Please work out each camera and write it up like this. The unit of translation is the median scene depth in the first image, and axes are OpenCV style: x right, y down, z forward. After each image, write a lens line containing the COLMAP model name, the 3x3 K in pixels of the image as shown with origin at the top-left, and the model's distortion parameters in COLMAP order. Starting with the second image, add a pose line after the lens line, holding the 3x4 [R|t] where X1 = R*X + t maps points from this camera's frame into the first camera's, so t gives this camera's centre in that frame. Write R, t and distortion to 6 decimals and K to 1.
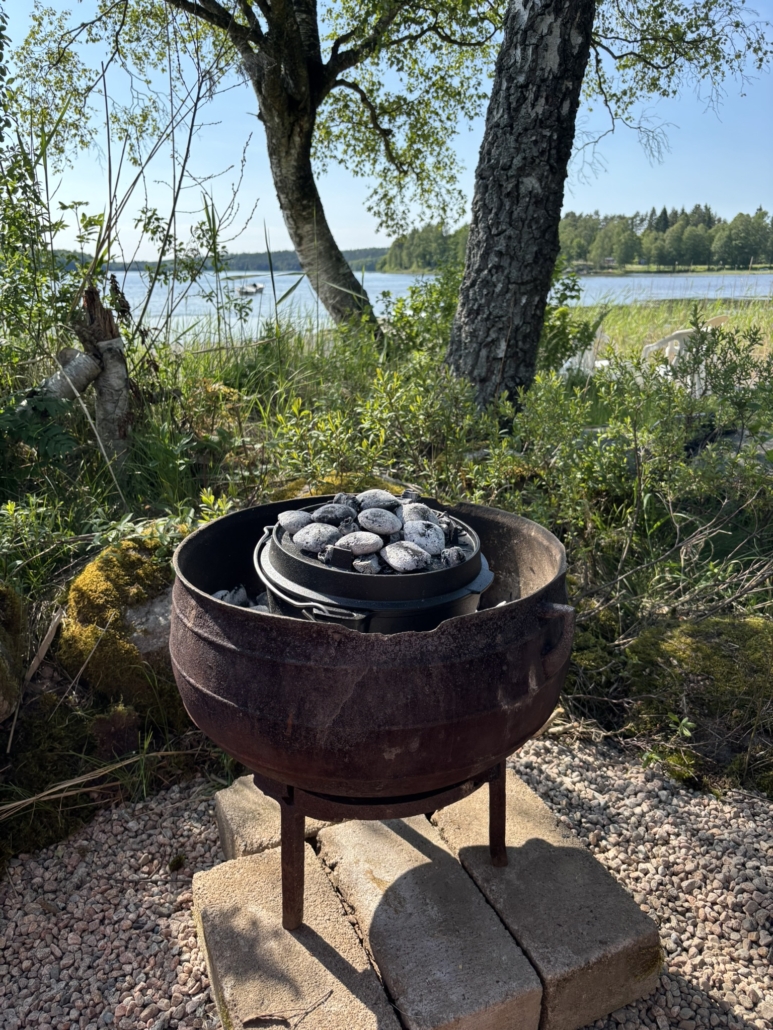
lens RADIAL K [[795.4, 0, 388.9], [0, 795.4, 518.0], [0, 0, 1]] dist [0.011345, 0.001008]
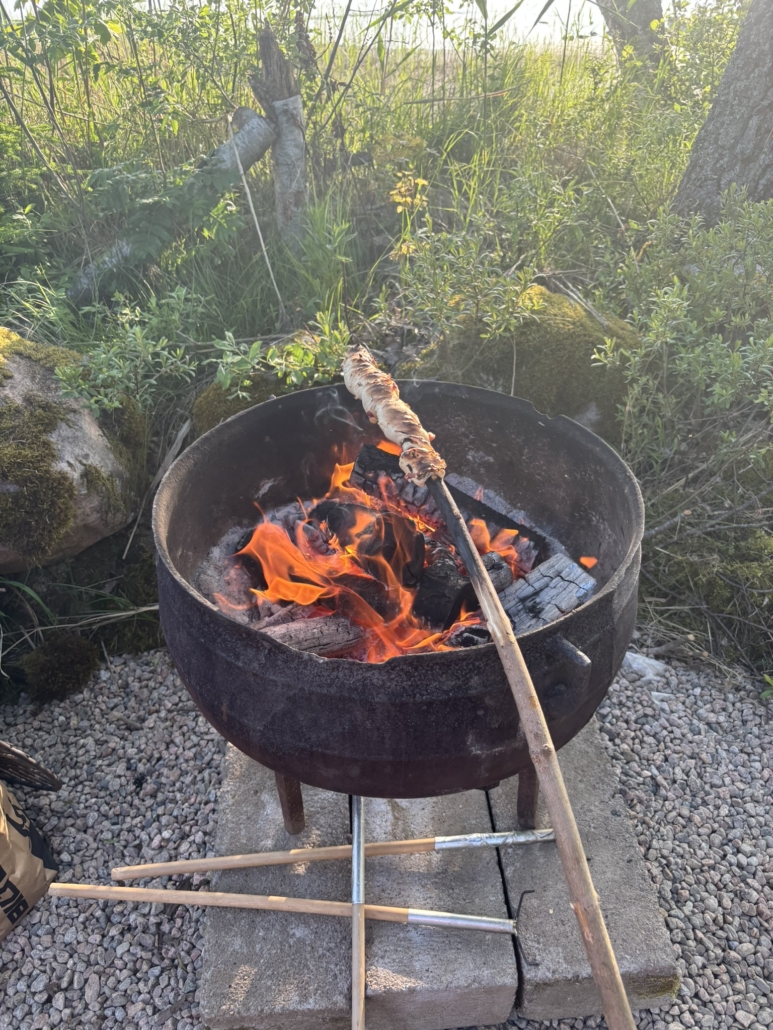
lens RADIAL K [[795.4, 0, 383.5], [0, 795.4, 510.5], [0, 0, 1]] dist [0.011345, 0.001008]
pose [[0.937828, 0.190866, -0.289913, 0.243432], [-0.091450, 0.941600, 0.324079, -0.242293], [0.334837, -0.277417, 0.900513, 0.315292]]
